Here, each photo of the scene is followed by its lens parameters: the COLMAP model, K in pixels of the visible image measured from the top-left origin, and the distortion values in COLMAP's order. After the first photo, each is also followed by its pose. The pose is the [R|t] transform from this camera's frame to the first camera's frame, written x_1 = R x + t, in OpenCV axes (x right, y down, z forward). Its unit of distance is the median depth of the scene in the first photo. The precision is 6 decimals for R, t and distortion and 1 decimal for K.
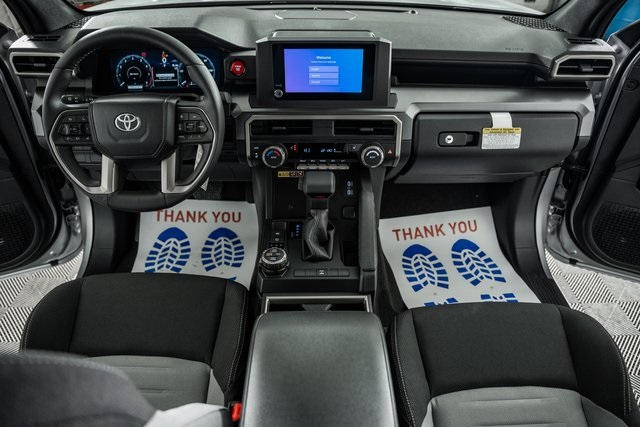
lens RADIAL K [[437.1, 0, 320.6], [0, 437.1, 222.4], [0, 0, 1]] dist [-0.153271, 0.090730]
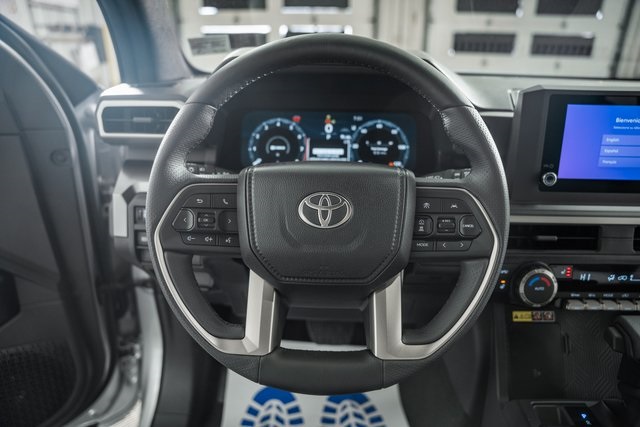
lens RADIAL K [[437.1, 0, 320.6], [0, 437.1, 222.4], [0, 0, 1]] dist [-0.153271, 0.090730]
pose [[0.997927, 0.016552, -0.062188, -0.363600], [-0.033439, 0.959028, -0.281332, -0.069291], [0.054984, 0.282829, 0.957593, 0.441194]]
